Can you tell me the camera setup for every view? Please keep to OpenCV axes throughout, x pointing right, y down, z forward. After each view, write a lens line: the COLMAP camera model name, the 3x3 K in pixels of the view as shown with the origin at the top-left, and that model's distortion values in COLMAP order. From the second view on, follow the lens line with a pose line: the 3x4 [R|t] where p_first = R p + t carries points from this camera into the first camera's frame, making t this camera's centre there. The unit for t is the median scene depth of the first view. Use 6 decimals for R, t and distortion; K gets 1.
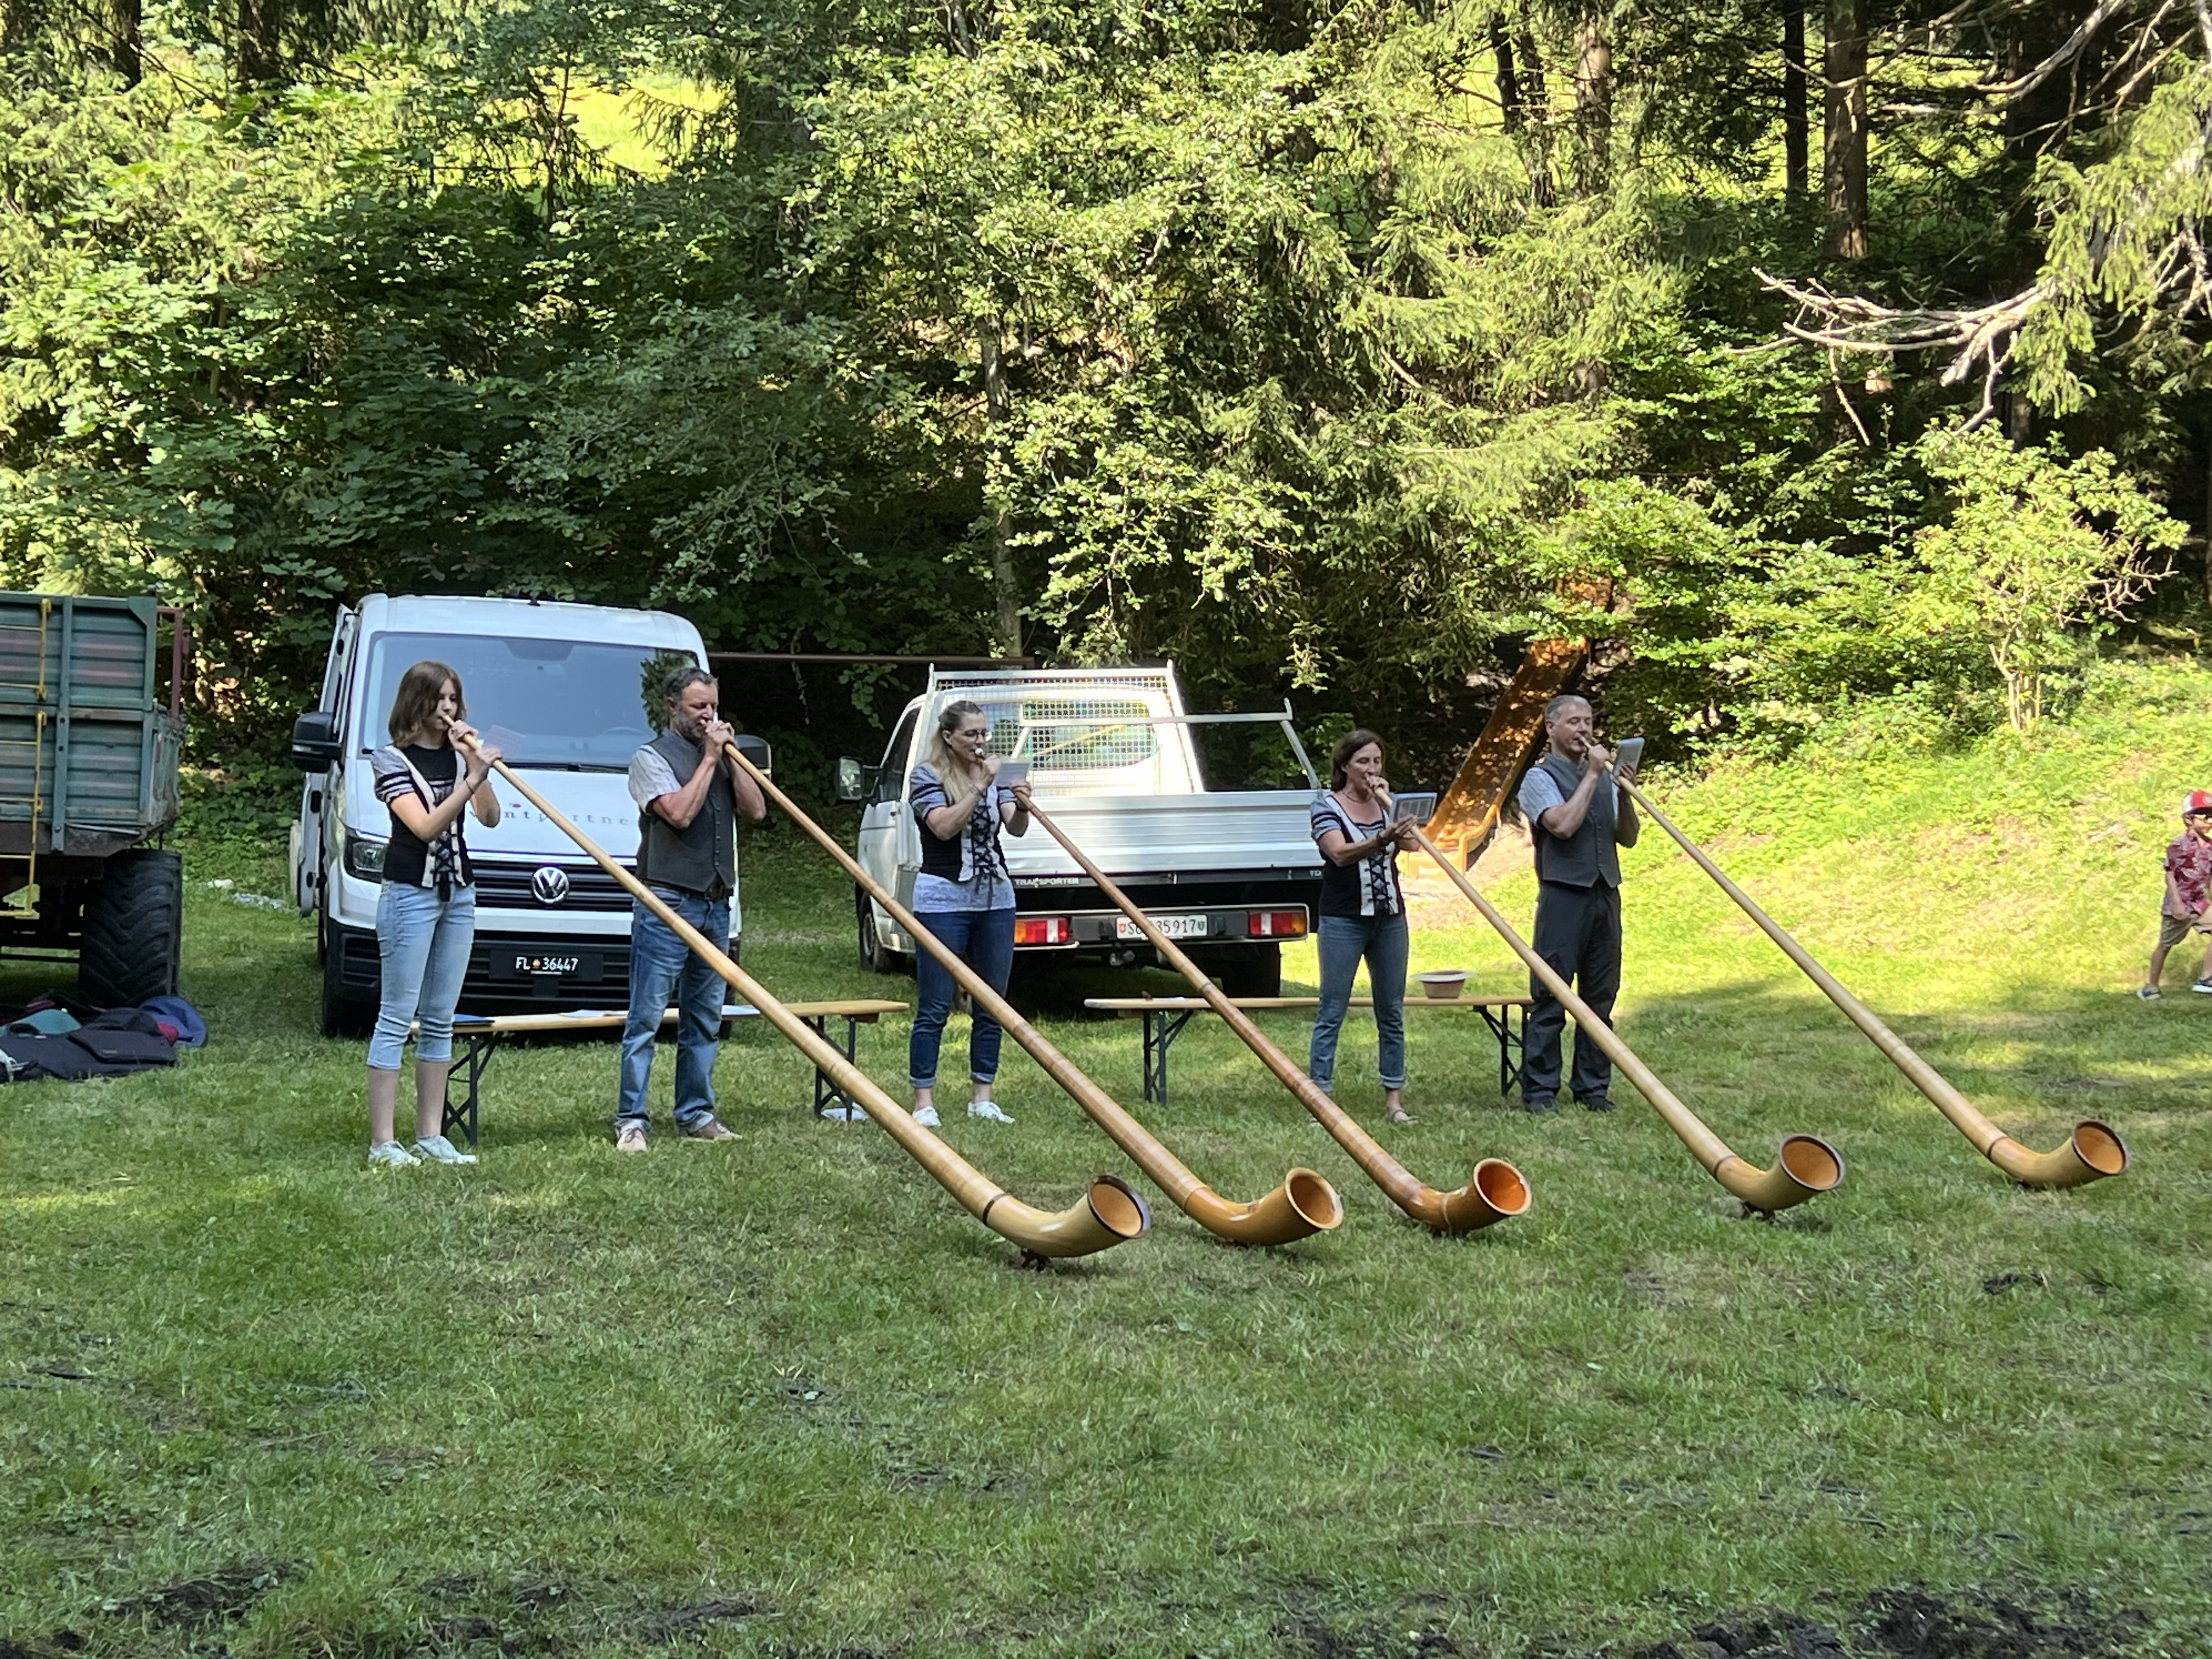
lens RADIAL K [[3410.3, 0, 1125.3], [0, 3410.3, 938.3], [0, 0, 1]] dist [0.167050, 0.000000]
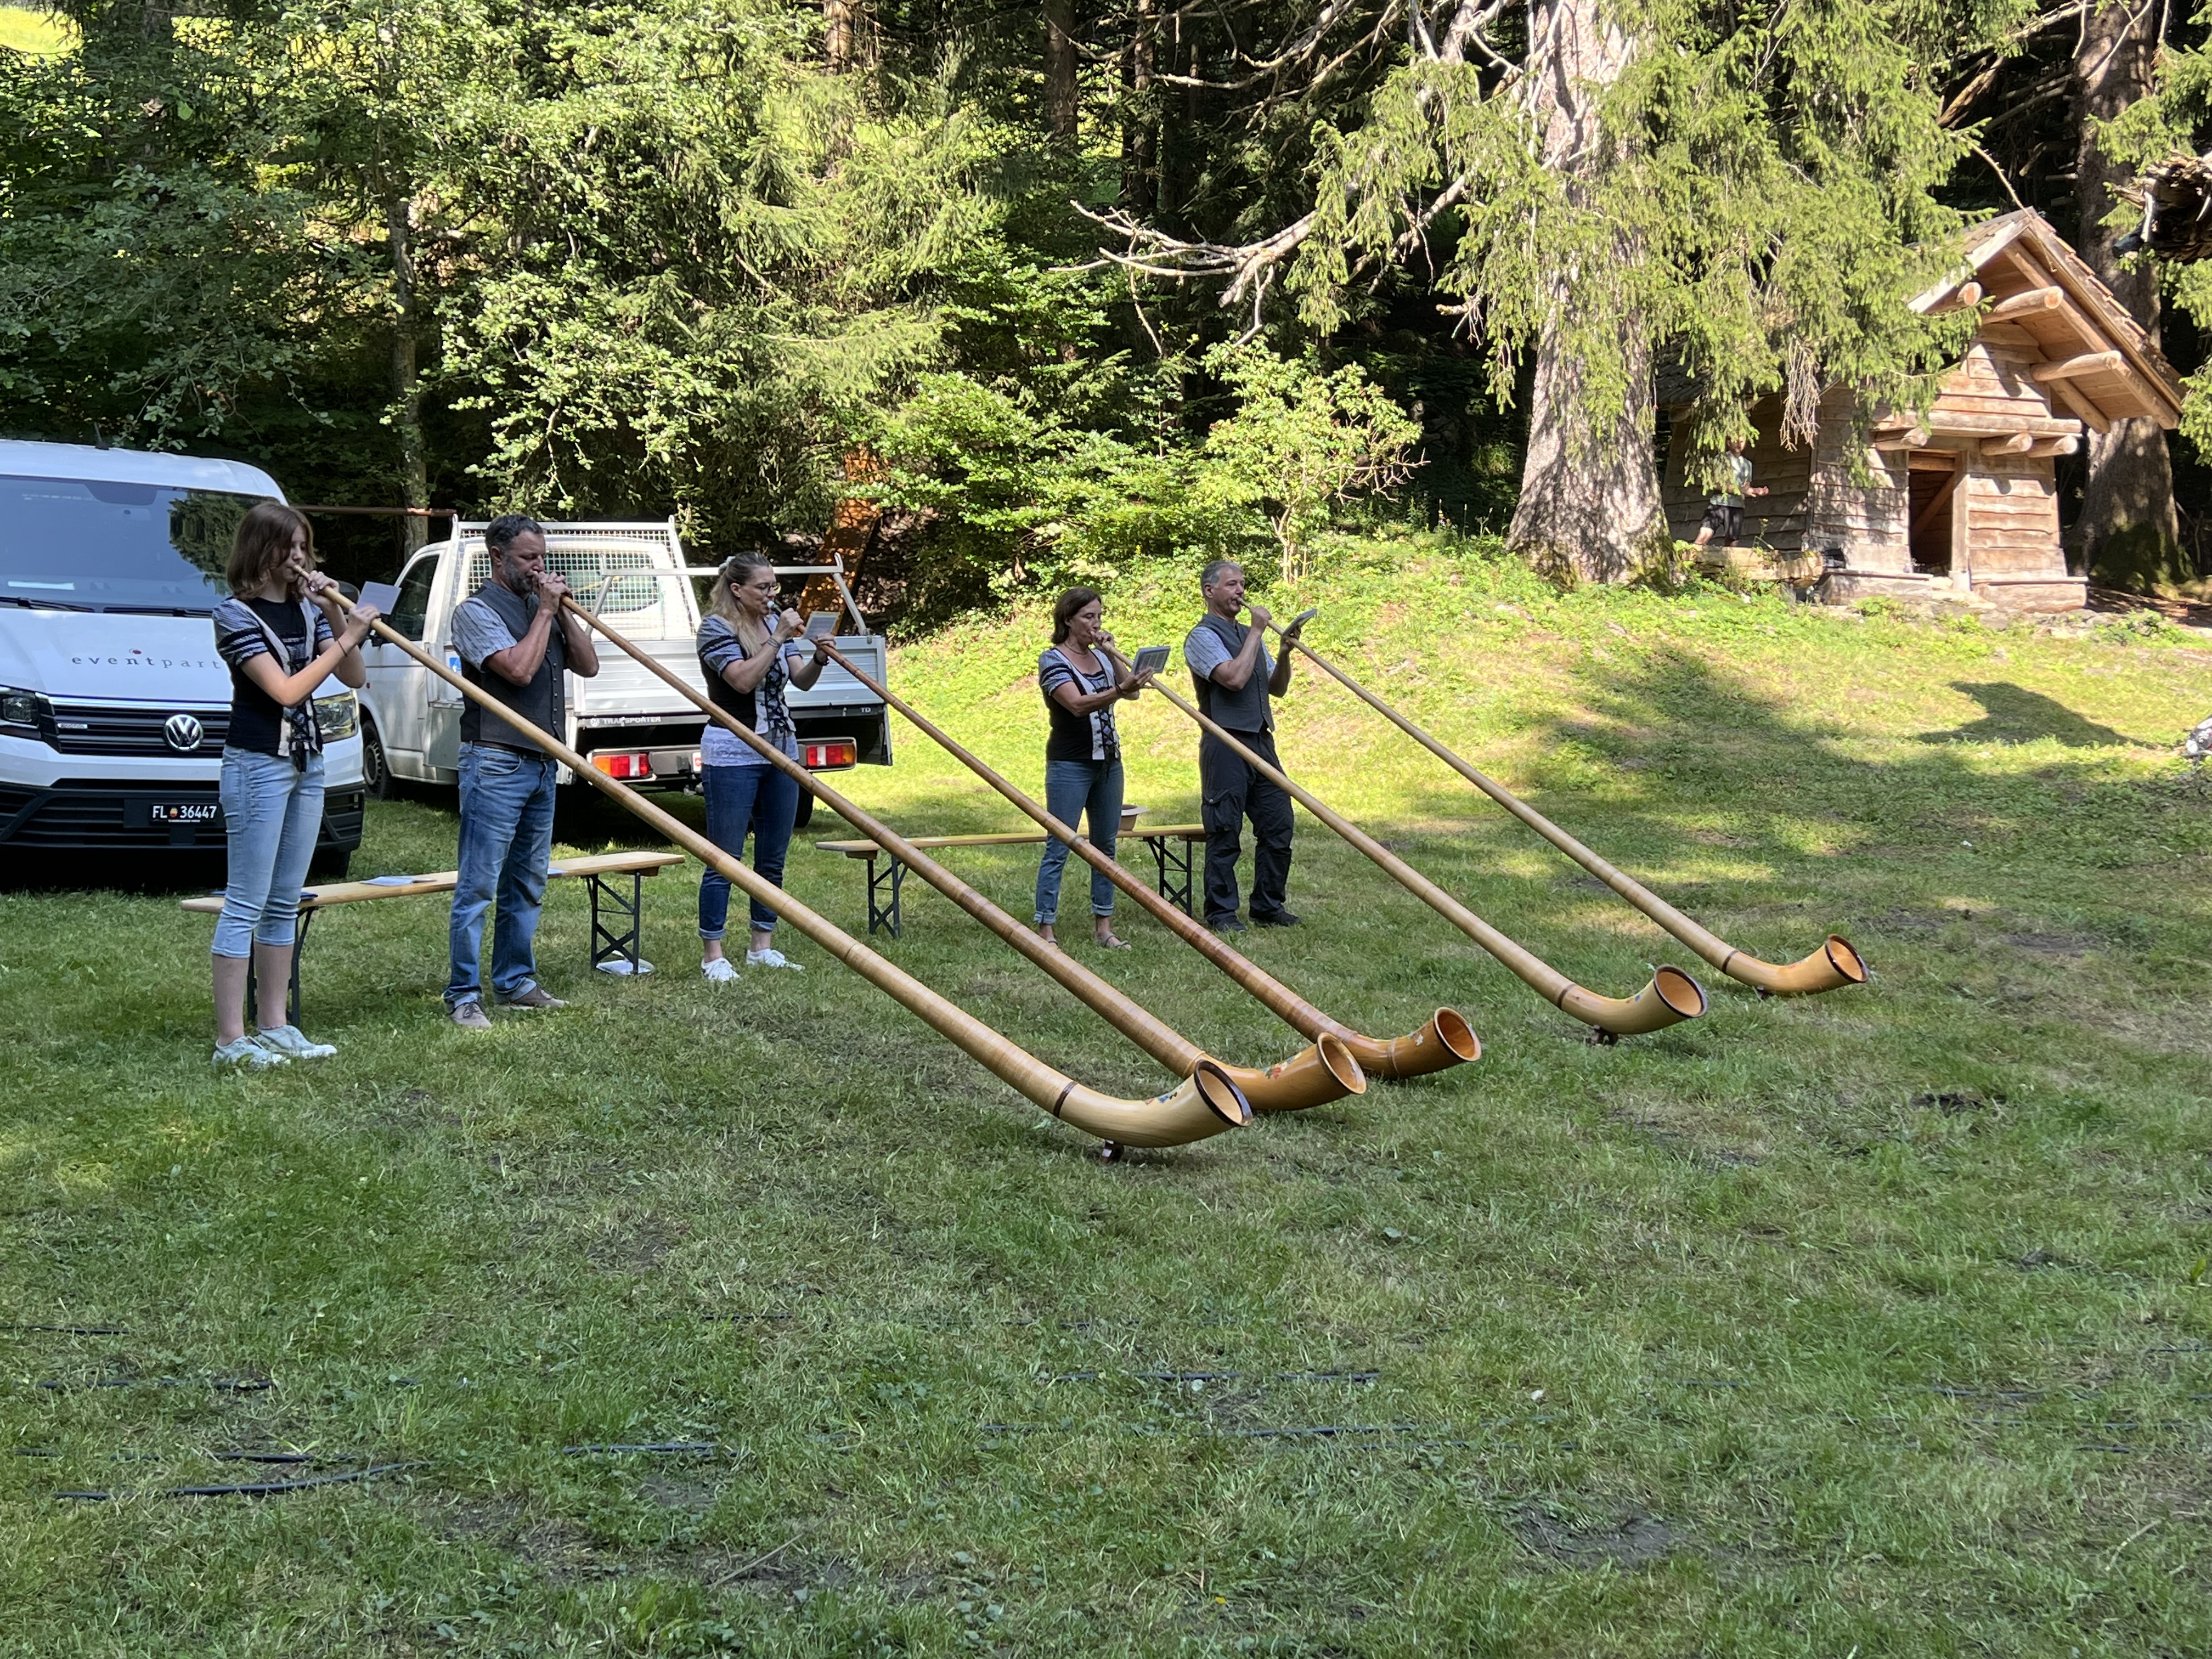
lens RADIAL K [[2455.4, 0, 1111.6], [0, 2455.4, 945.5], [0, 0, 1]] dist [0.076612, 0.000000]
pose [[0.941697, -0.042911, 0.333716, -0.112148], [0.013454, 0.995843, 0.090084, -0.010910], [-0.336194, -0.080342, 0.938360, 0.161102]]
